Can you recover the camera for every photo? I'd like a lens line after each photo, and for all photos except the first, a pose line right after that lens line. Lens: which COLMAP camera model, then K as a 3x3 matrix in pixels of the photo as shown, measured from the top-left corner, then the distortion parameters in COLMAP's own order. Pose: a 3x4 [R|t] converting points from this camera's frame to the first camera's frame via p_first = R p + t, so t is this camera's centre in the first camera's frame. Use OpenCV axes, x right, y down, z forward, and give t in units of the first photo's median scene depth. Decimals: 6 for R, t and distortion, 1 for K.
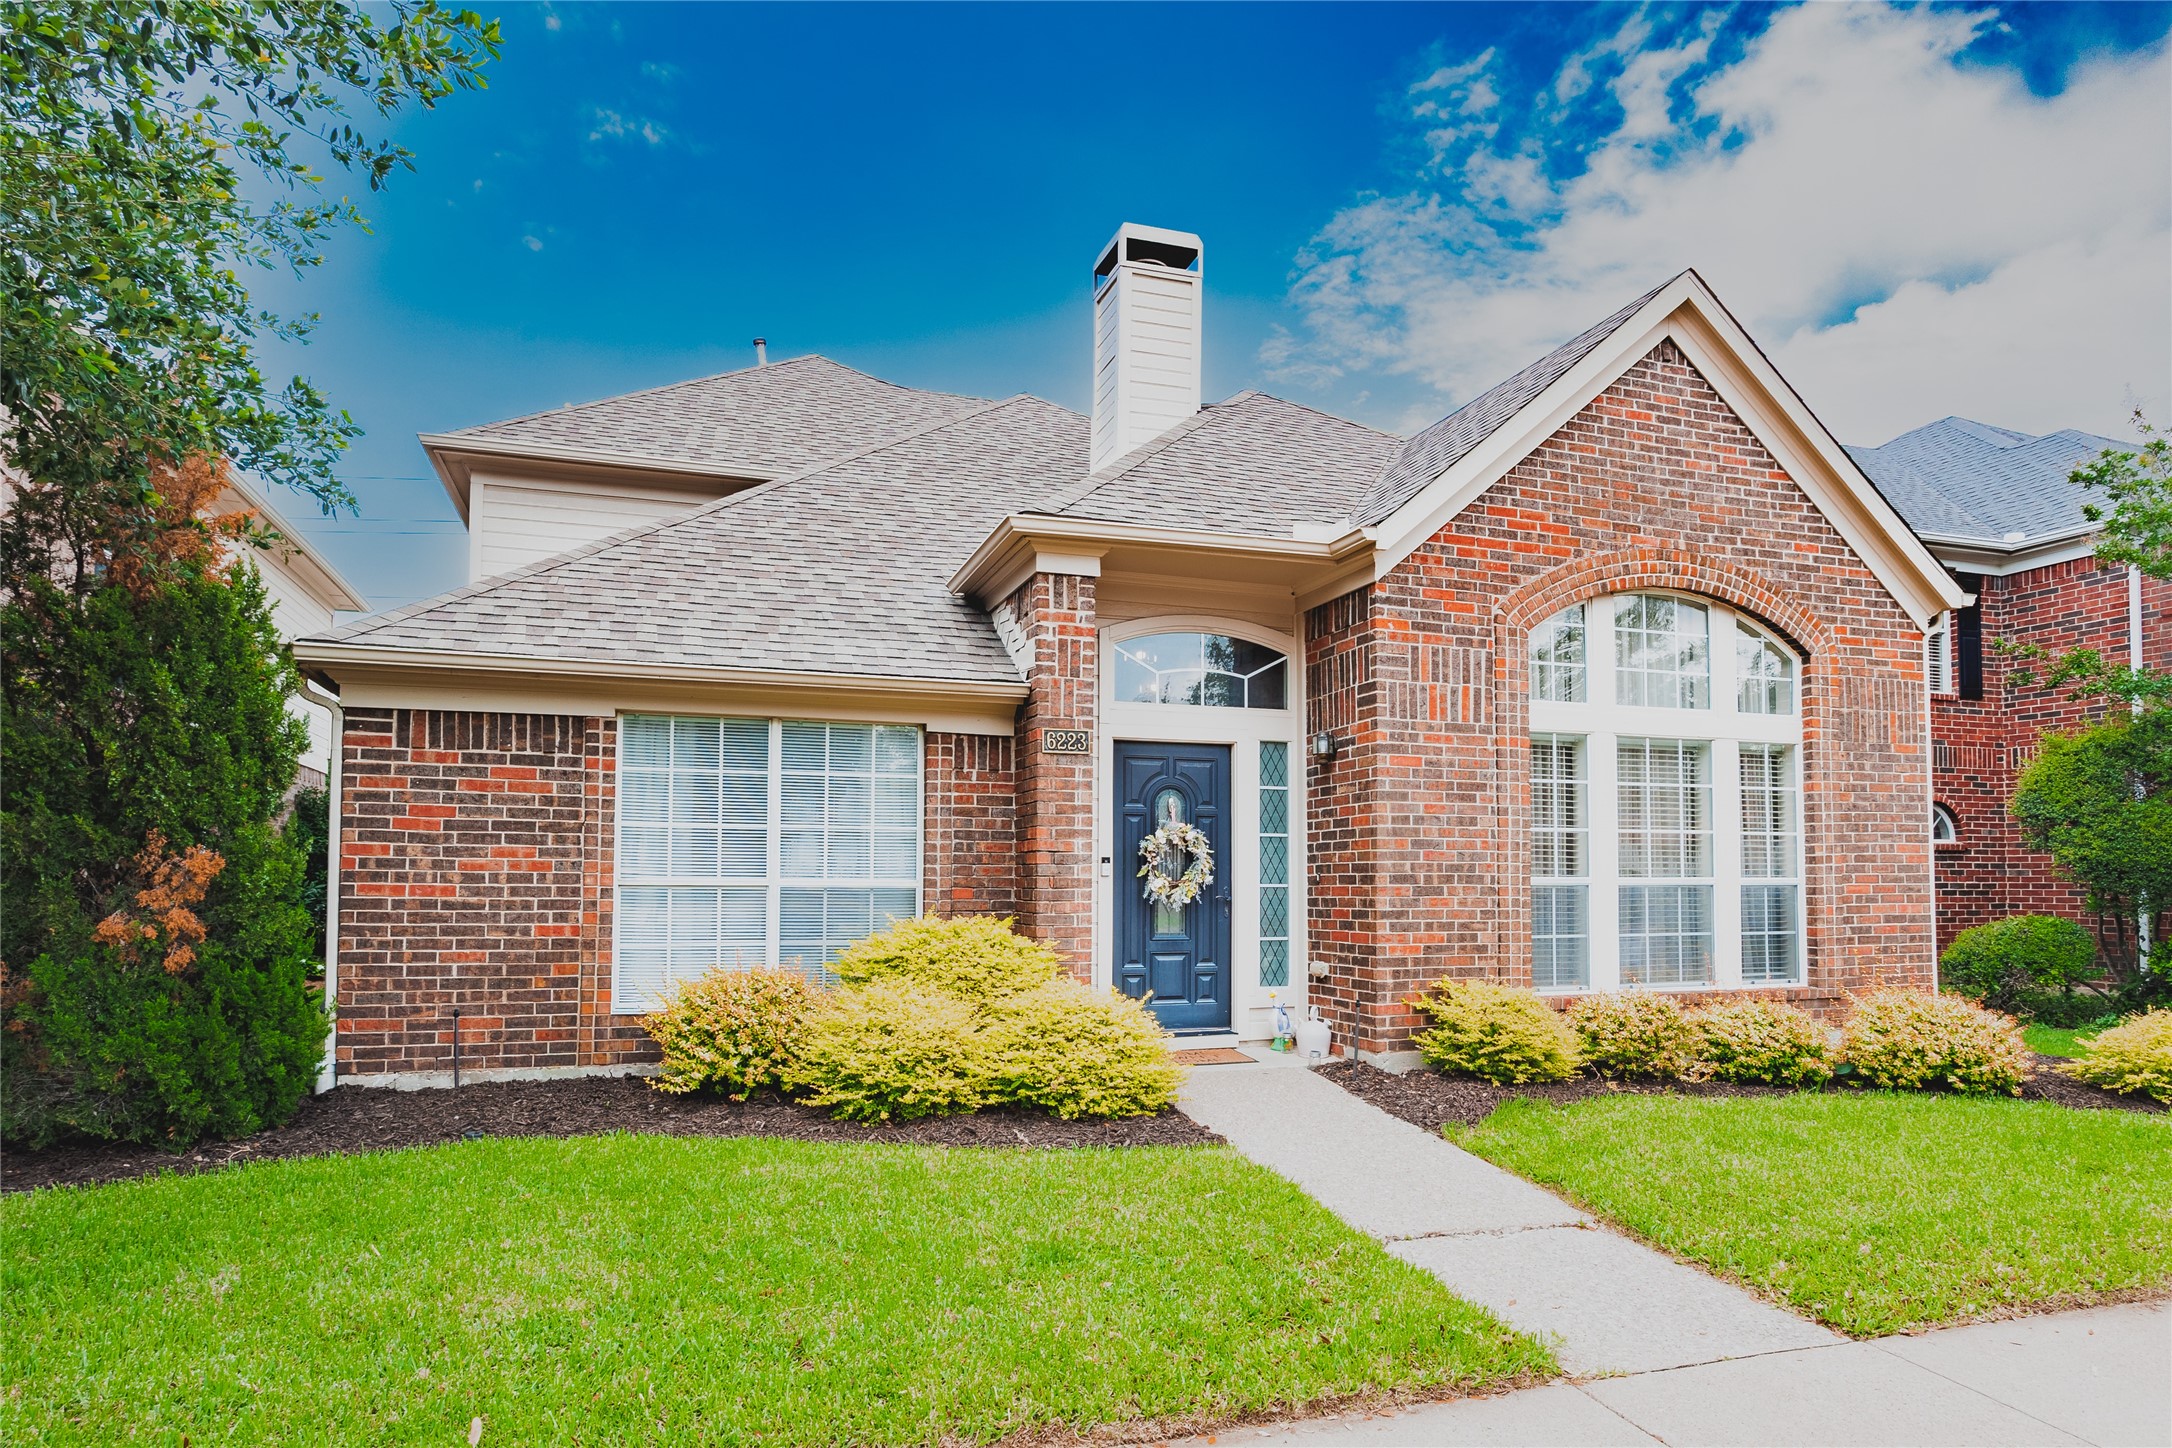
lens RADIAL K [[1167.8, 0, 1086.0], [0, 1167.8, 724.0], [0, 0, 1]] dist [-0.033304, 0.022434]
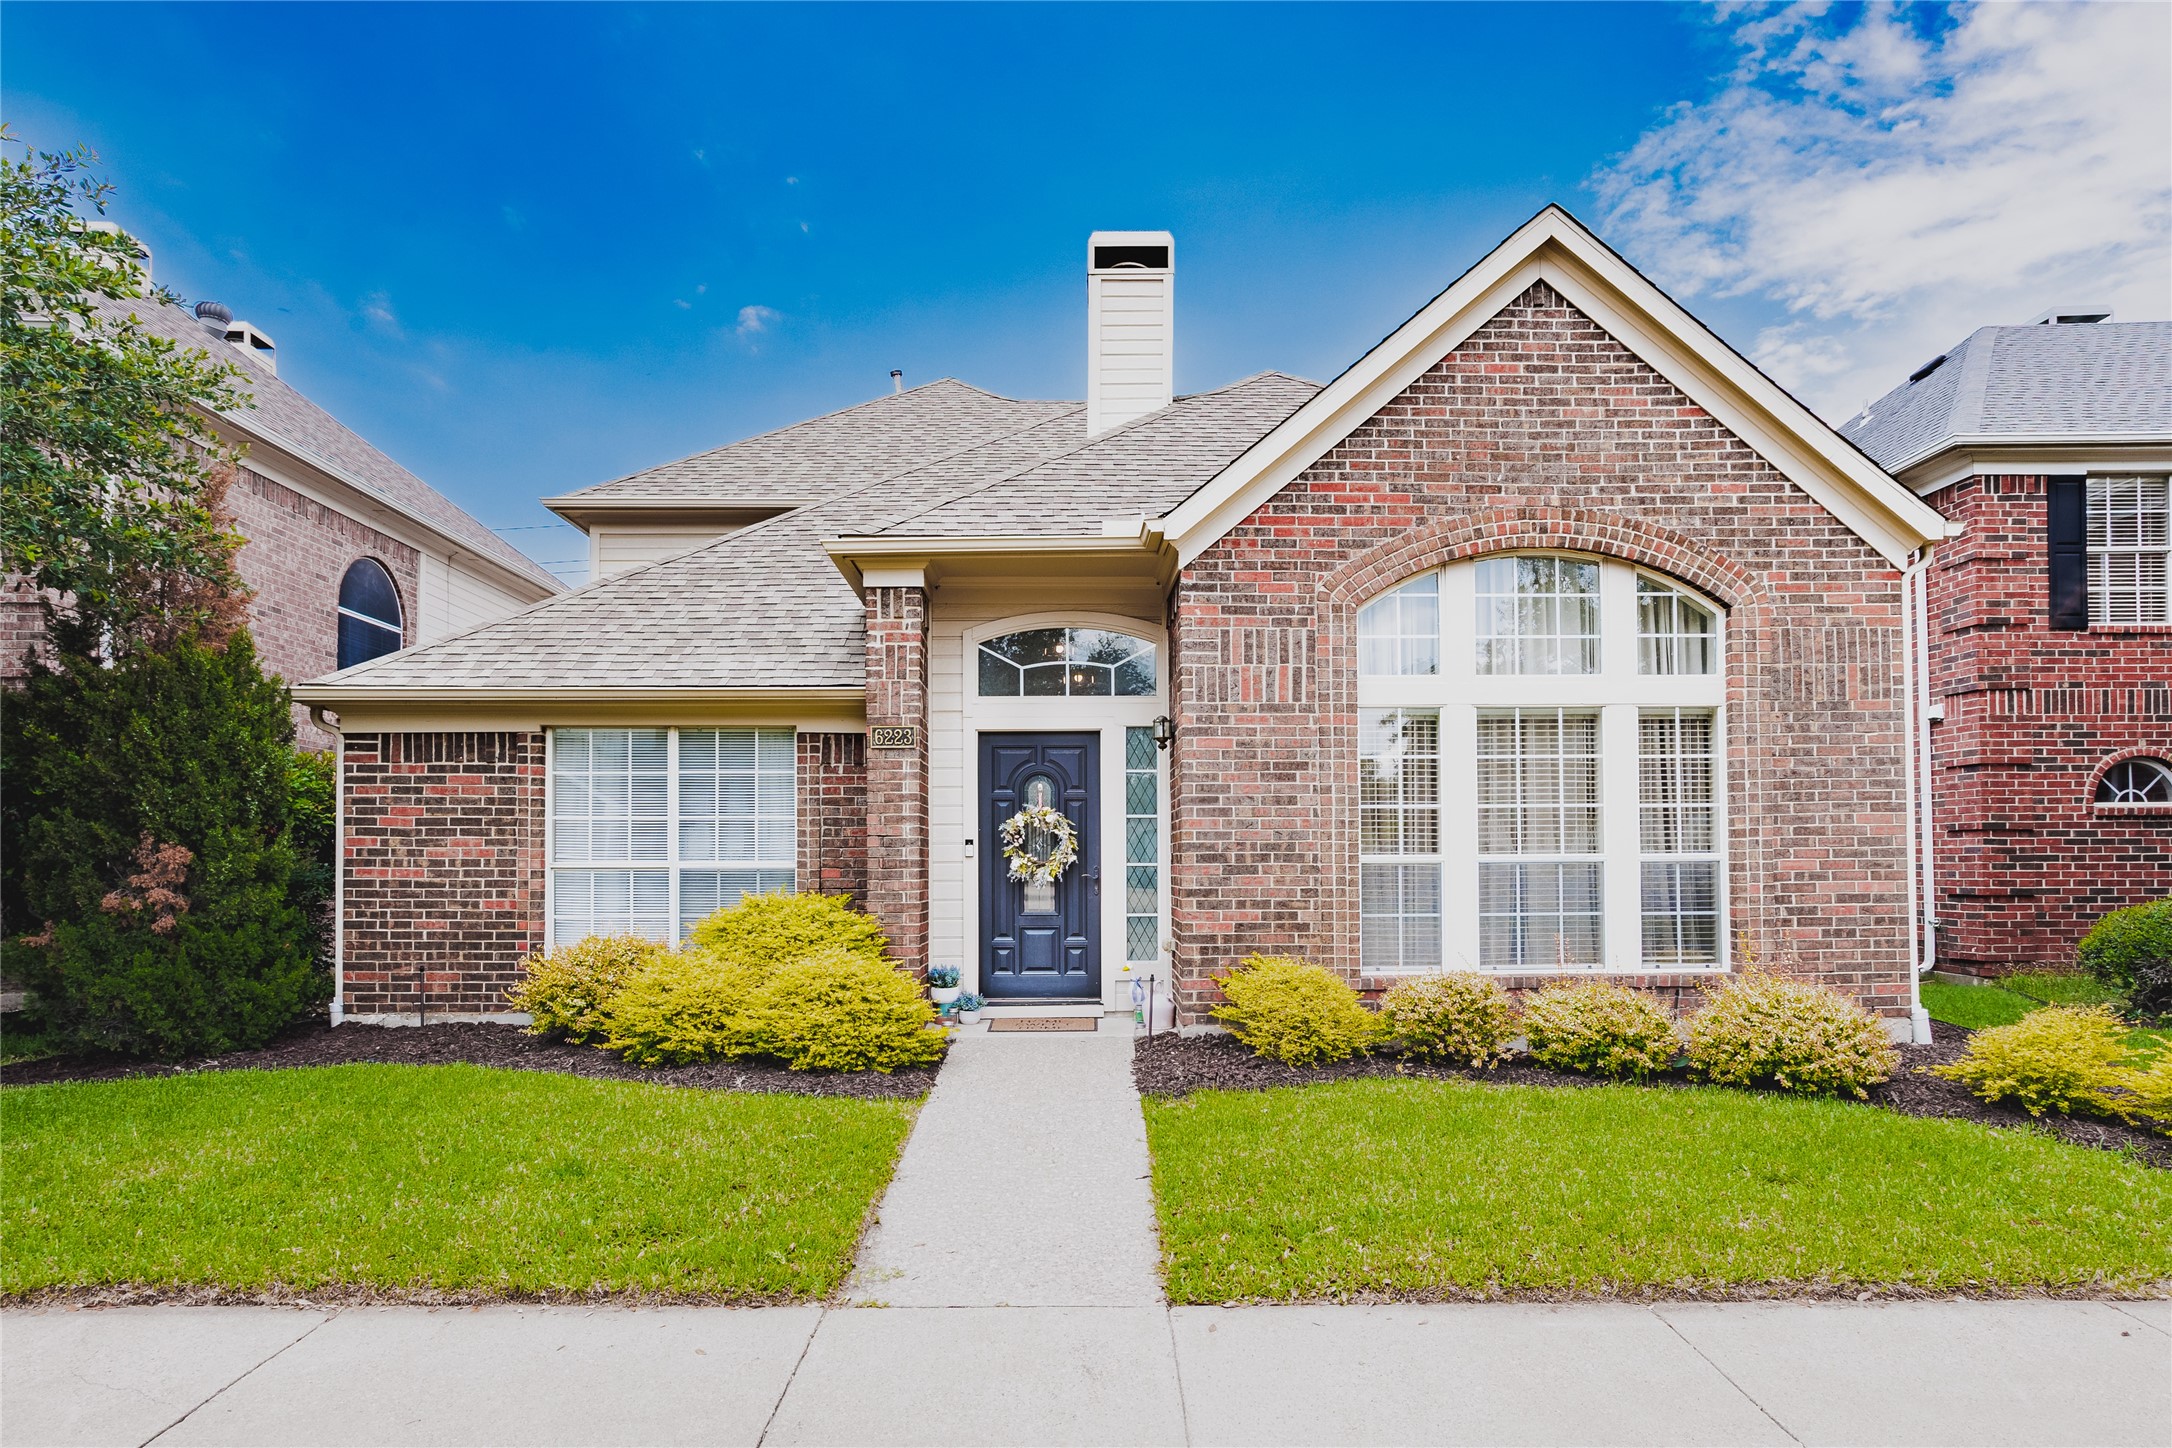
lens RADIAL K [[1146.2, 0, 1093.6], [0, 1146.2, 718.7], [0, 0, 1]] dist [-0.027839, 0.020752]
pose [[0.958793, -0.041472, -0.281061, 0.444829], [0.045440, 0.998938, 0.007613, -0.002127], [0.280447, -0.020071, 0.959660, 0.003927]]
